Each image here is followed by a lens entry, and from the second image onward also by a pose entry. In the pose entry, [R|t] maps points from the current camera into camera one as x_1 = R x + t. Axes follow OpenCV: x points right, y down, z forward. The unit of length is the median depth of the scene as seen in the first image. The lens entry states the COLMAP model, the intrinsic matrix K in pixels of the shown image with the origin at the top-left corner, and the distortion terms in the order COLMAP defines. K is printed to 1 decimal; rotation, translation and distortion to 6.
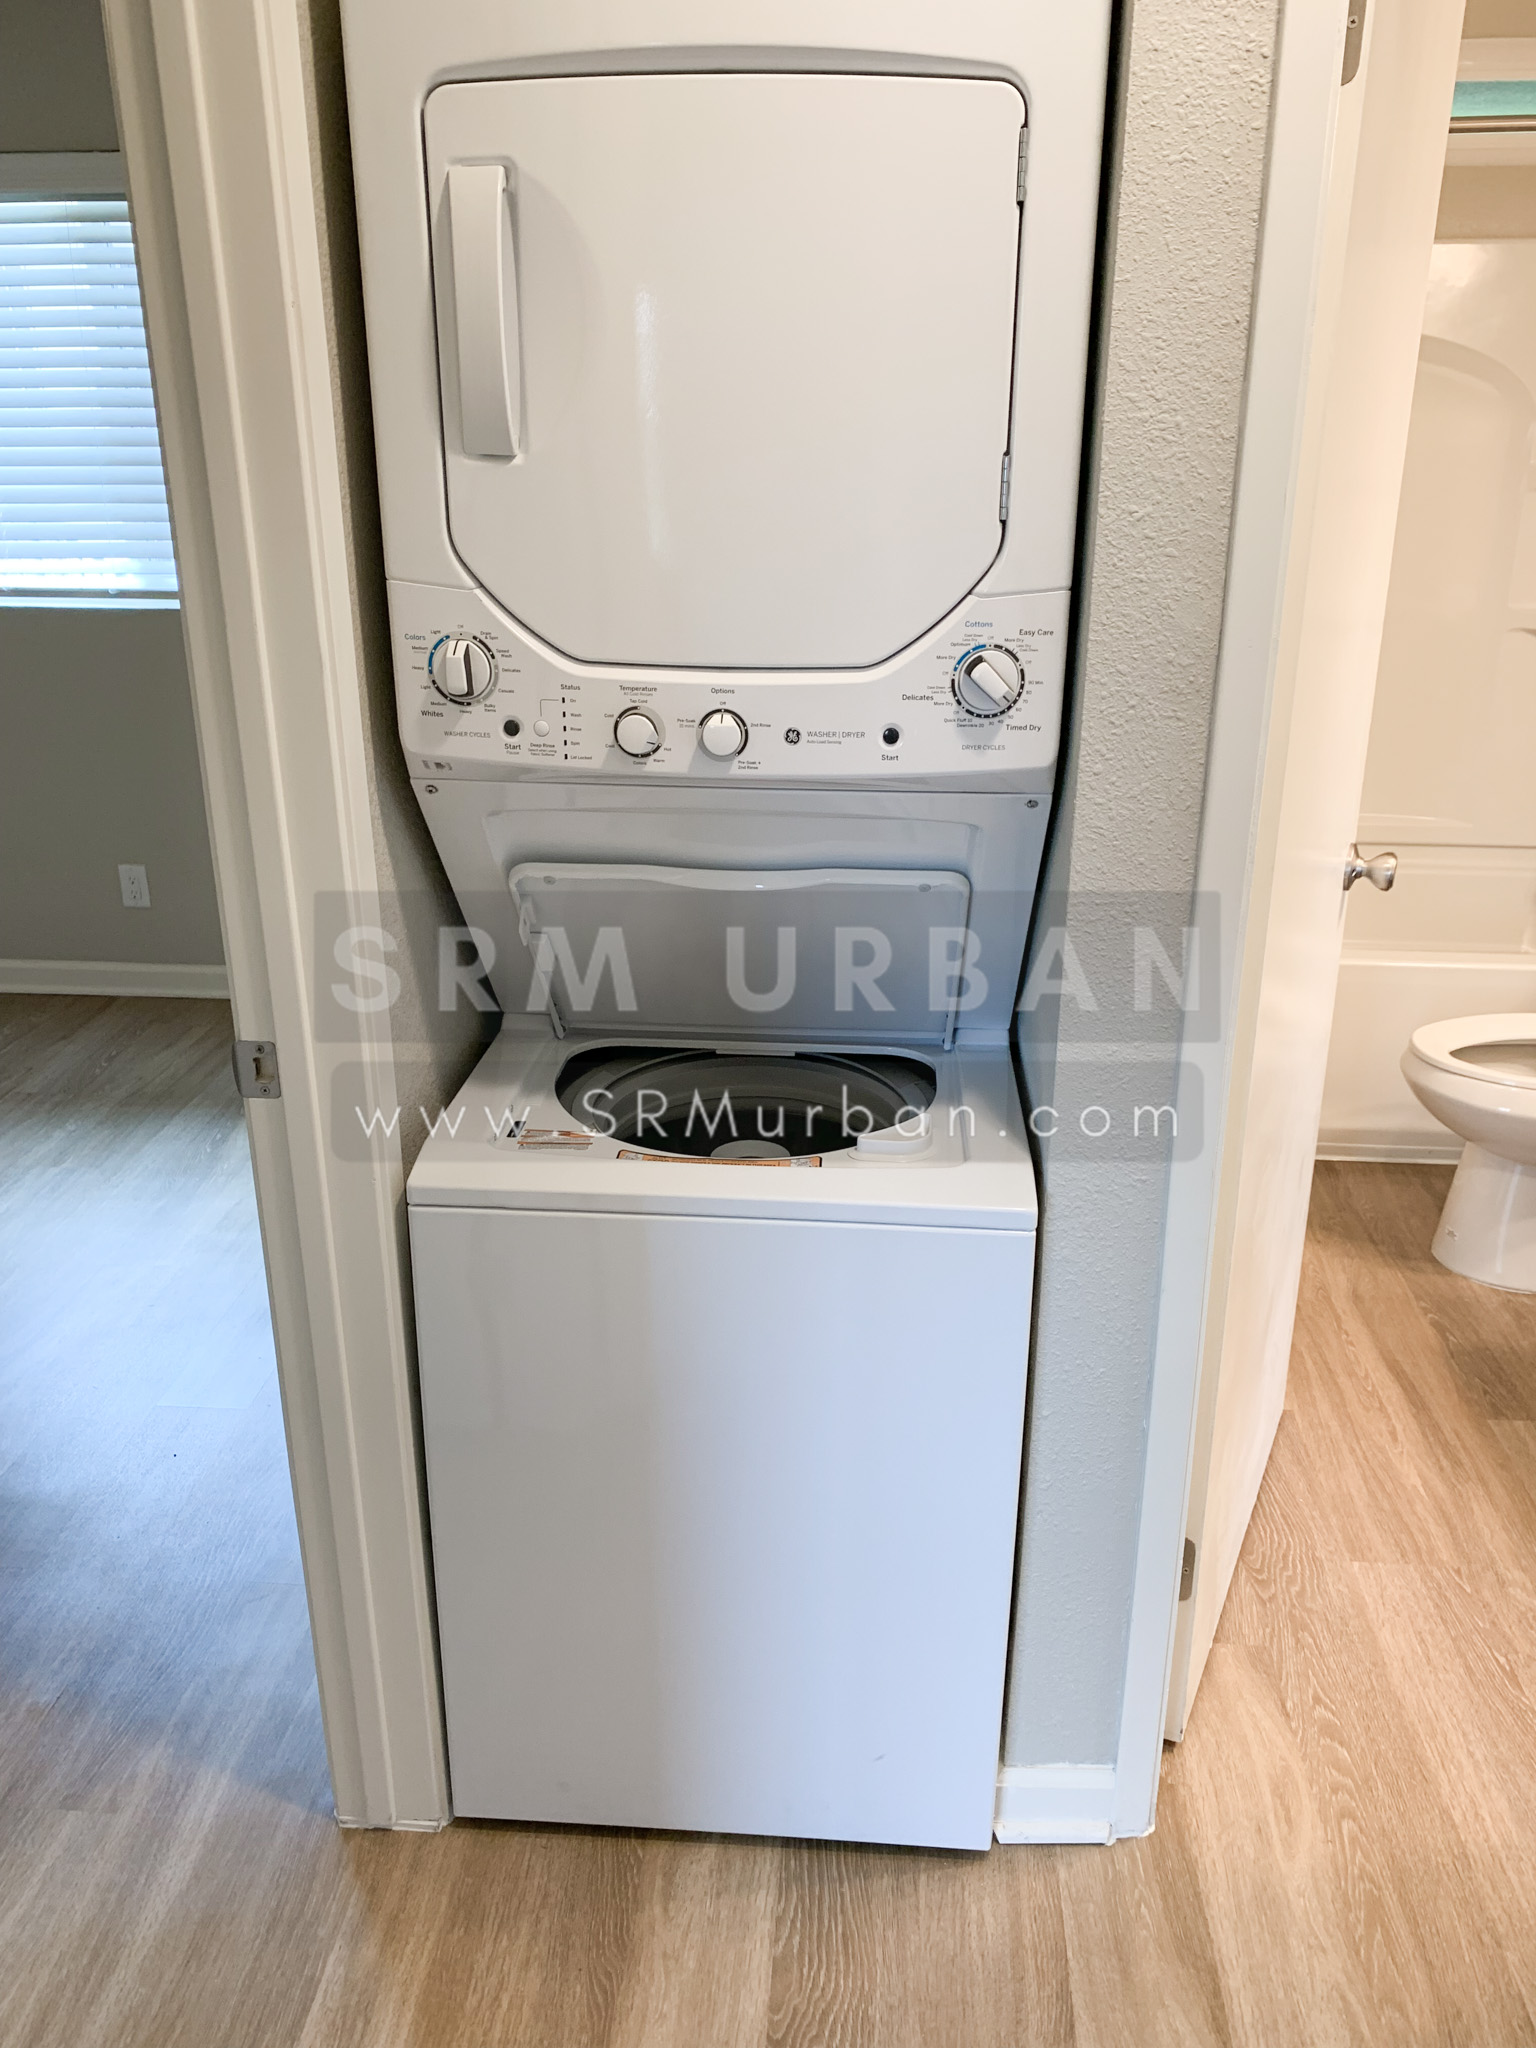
lens RADIAL K [[1562.5, 0, 769.5], [0, 1562.5, 1009.8], [0, 0, 1]] dist [0.038659, -0.037299]
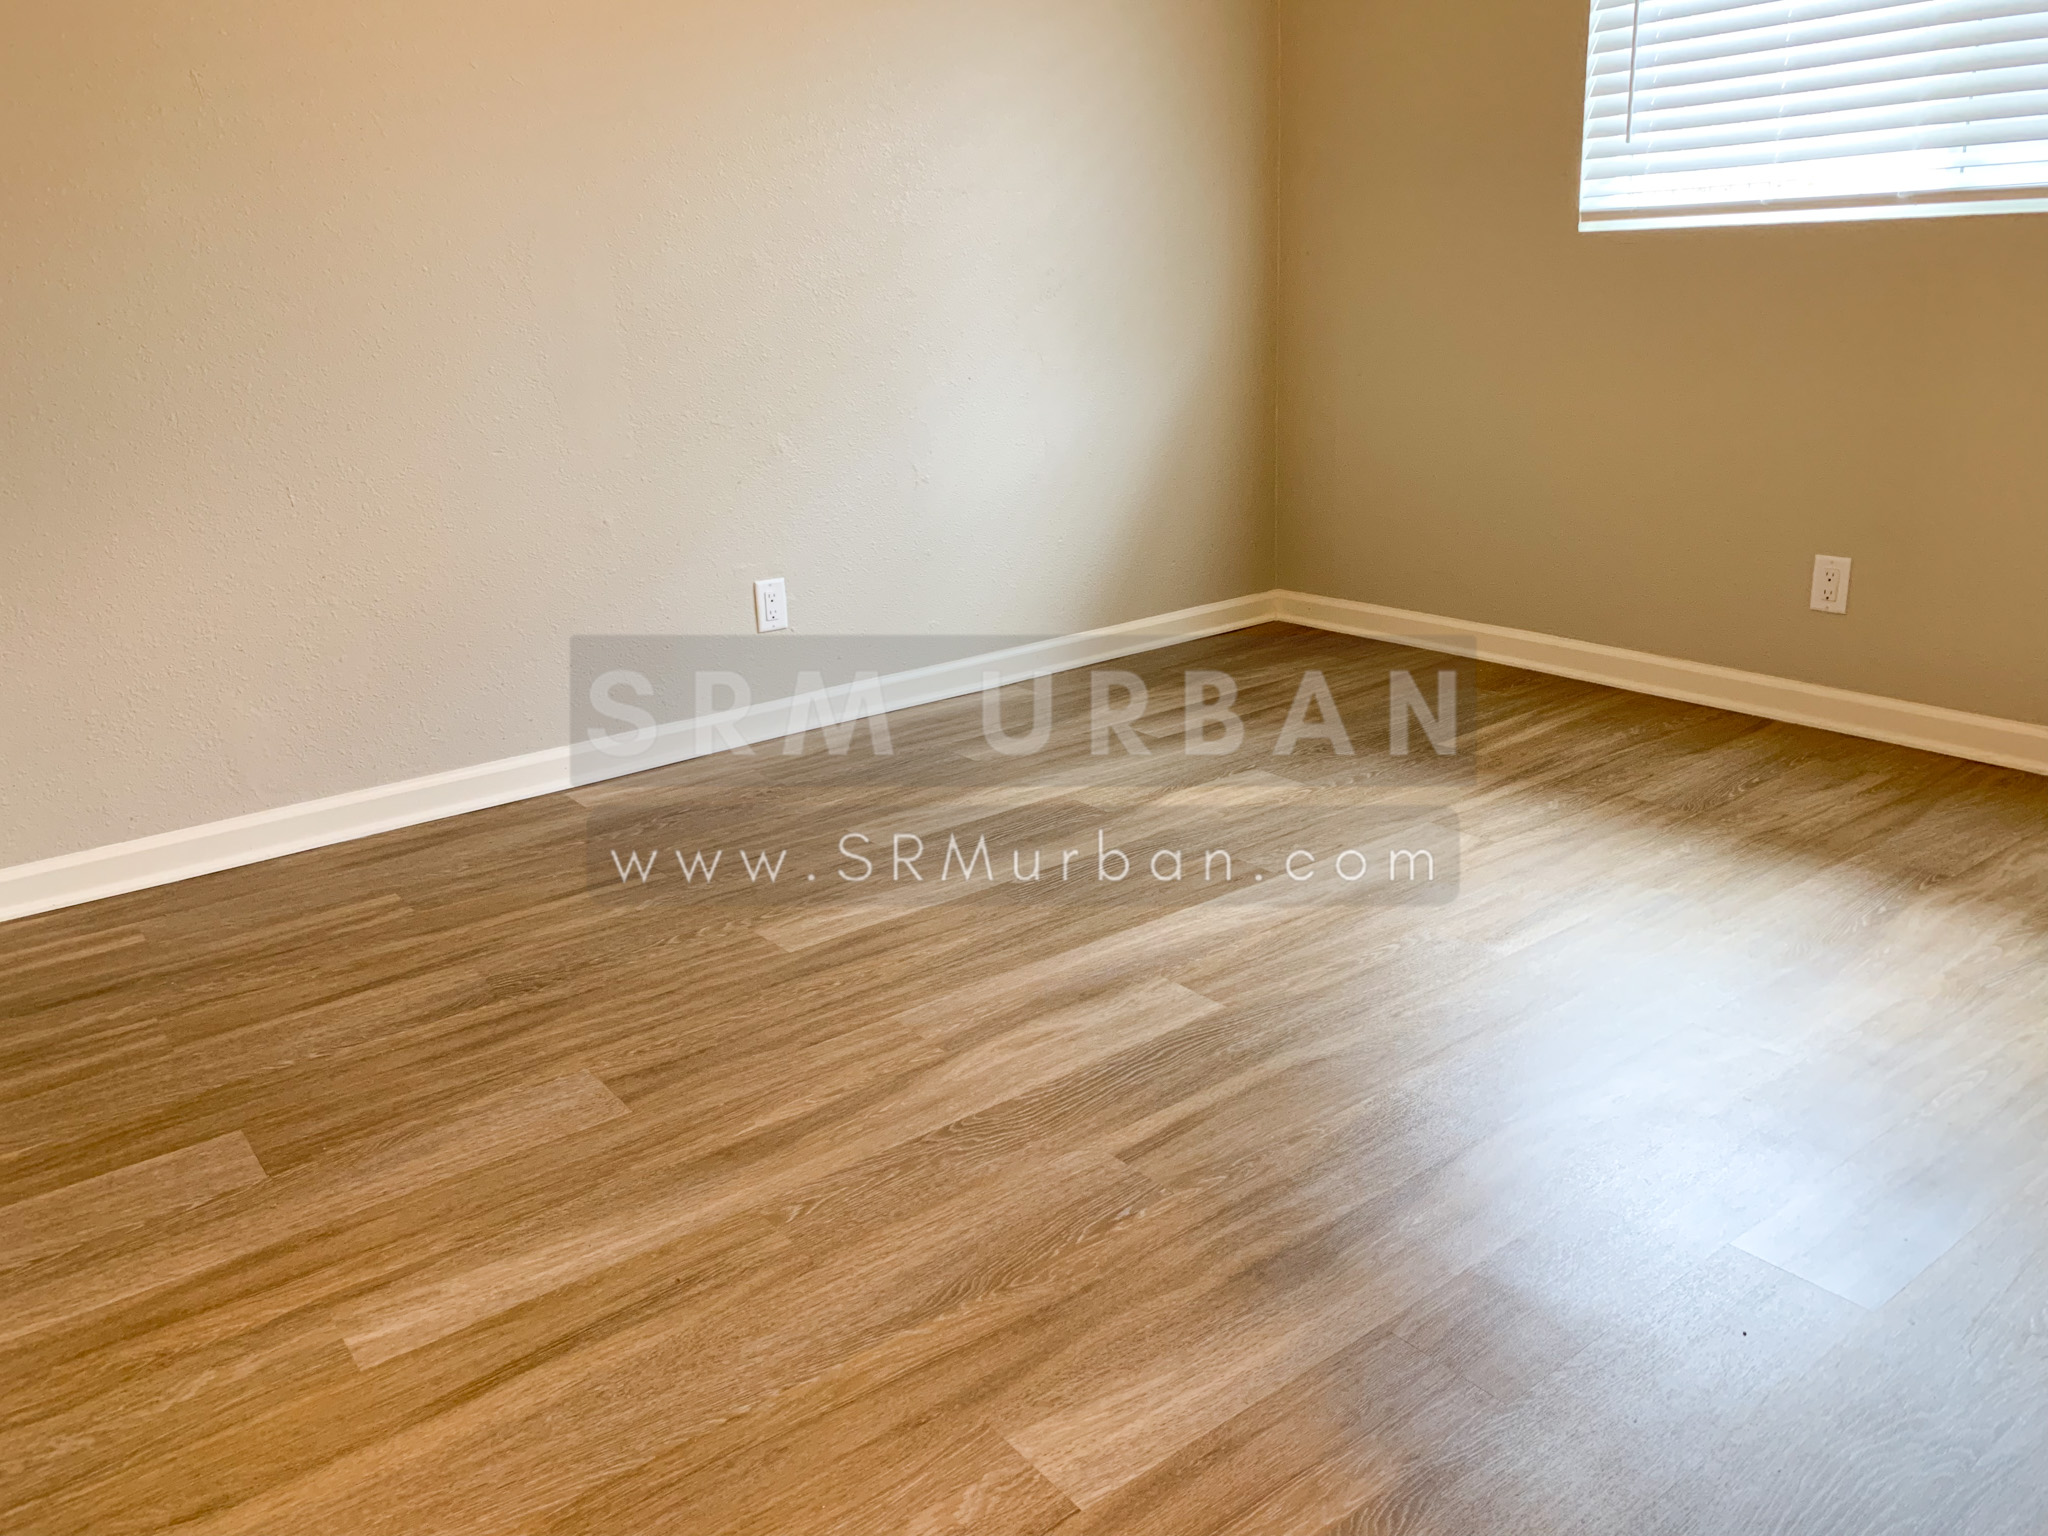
lens RADIAL K [[1562.5, 0, 1016.8], [0, 1562.5, 753.2], [0, 0, 1]] dist [0.038659, -0.037299]
pose [[0.659993, 0.186513, -0.727752, -0.099773], [-0.211365, 0.975663, 0.058363, 0.051118], [0.720926, 0.115302, 0.683353, 0.212361]]
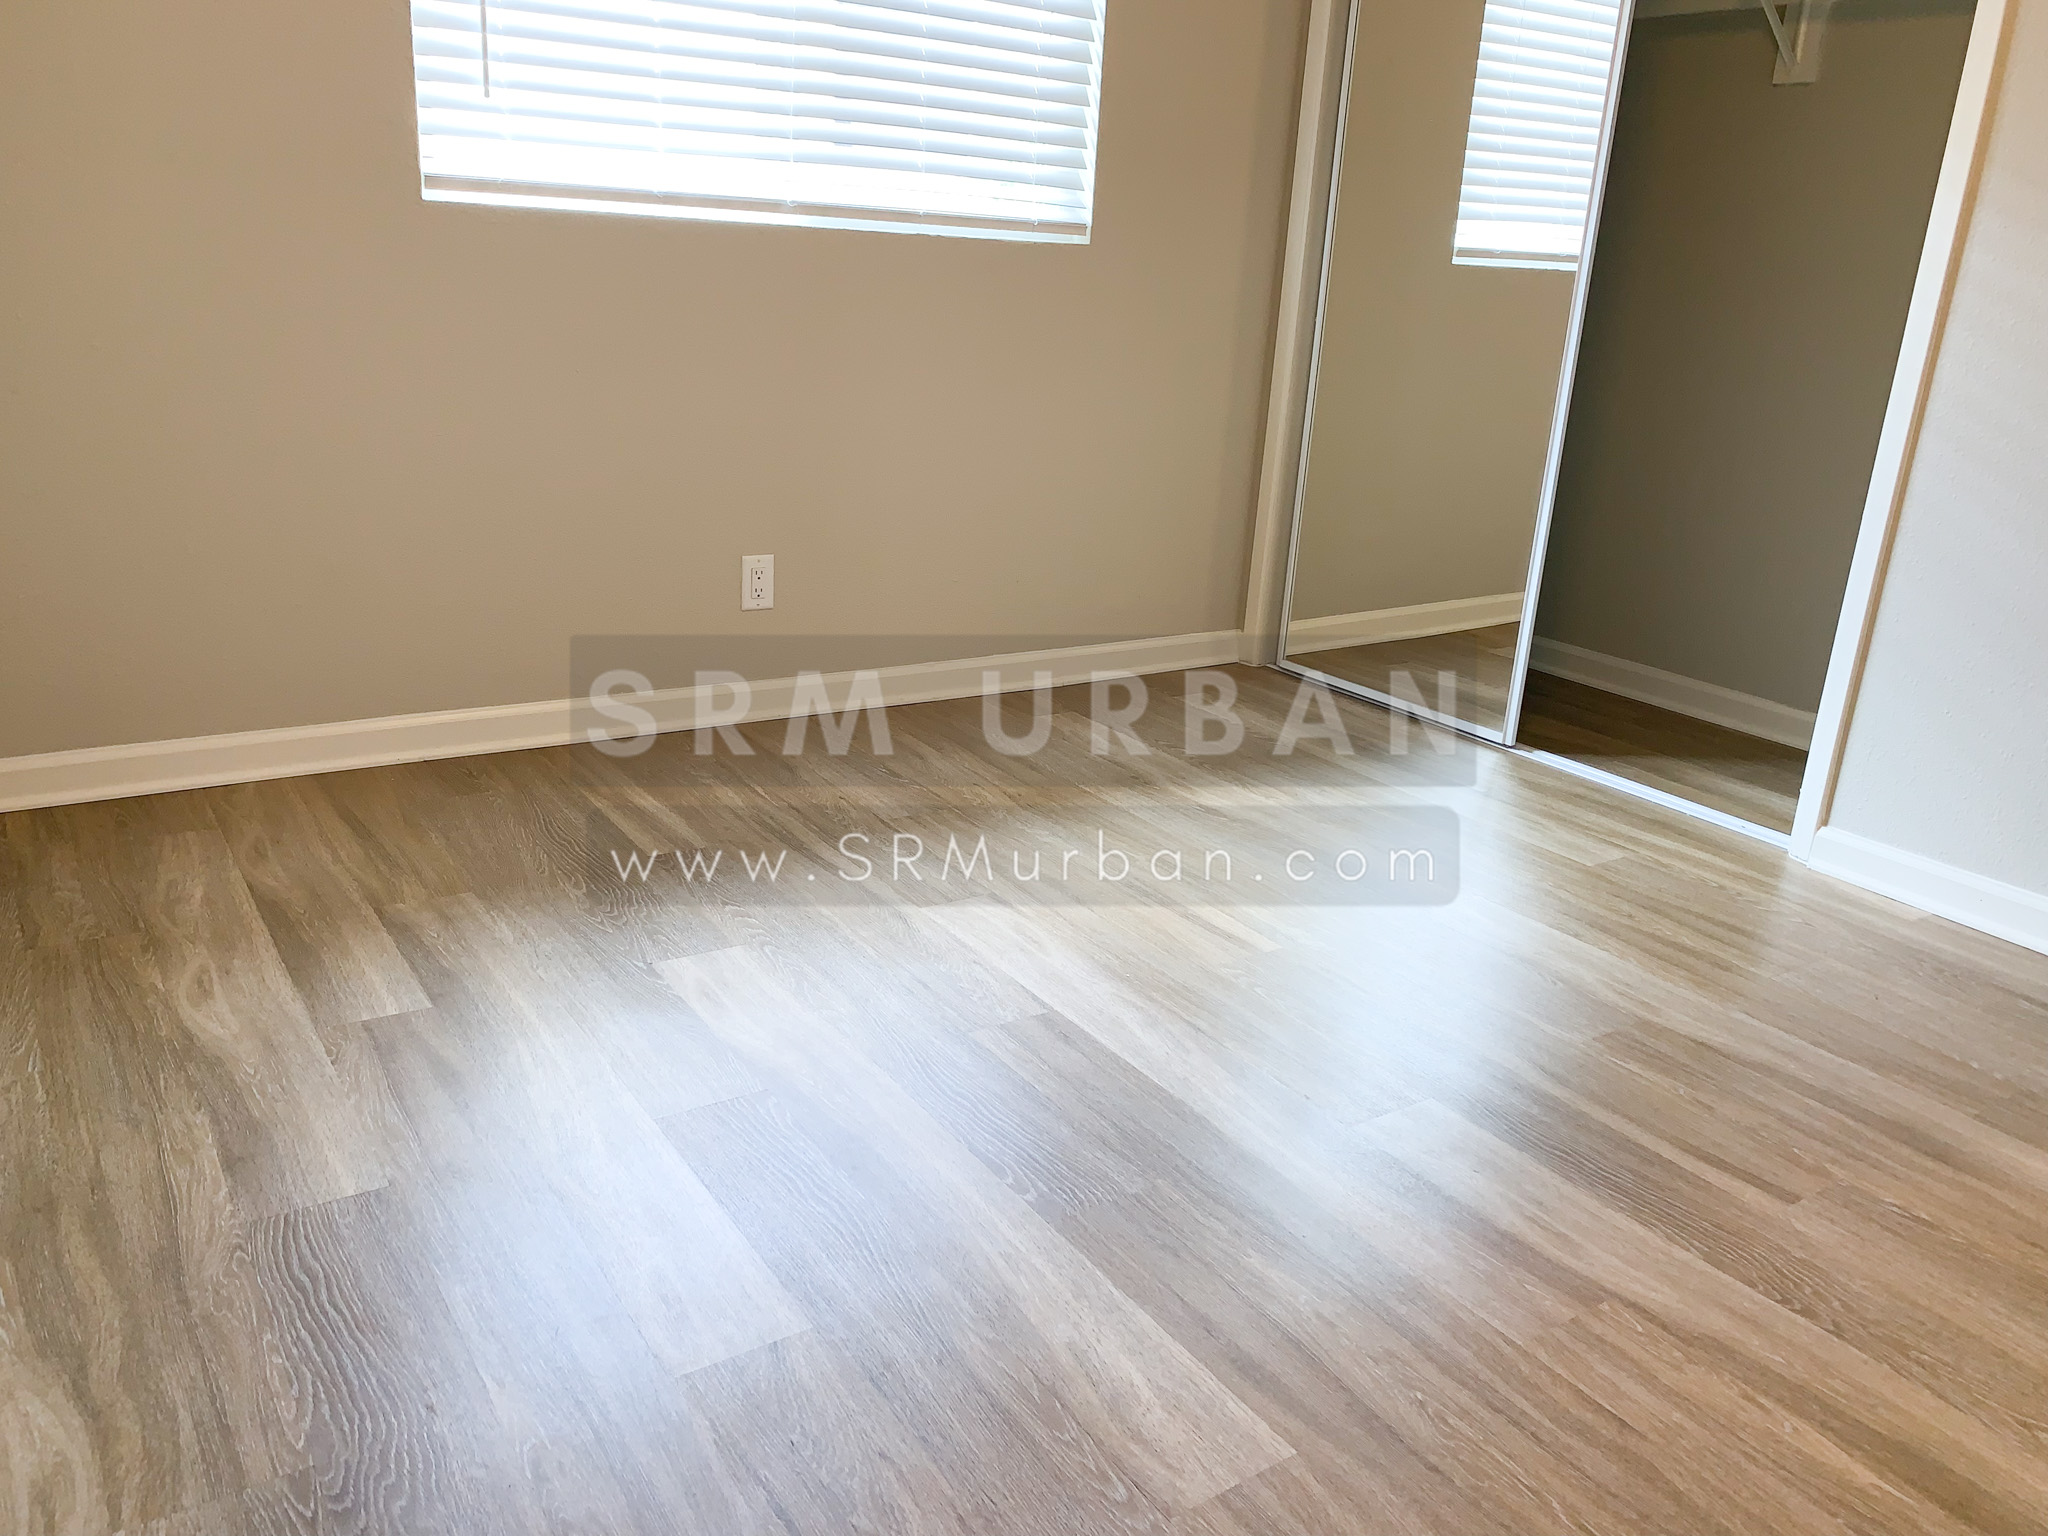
lens RADIAL K [[1562.5, 0, 1016.8], [0, 1562.5, 753.2], [0, 0, 1]] dist [0.038659, -0.037299]
pose [[0.786495, -0.158745, 0.596846, -0.932338], [0.165901, 0.985186, 0.043416, -0.006588], [-0.594897, 0.064871, 0.801180, 0.337320]]
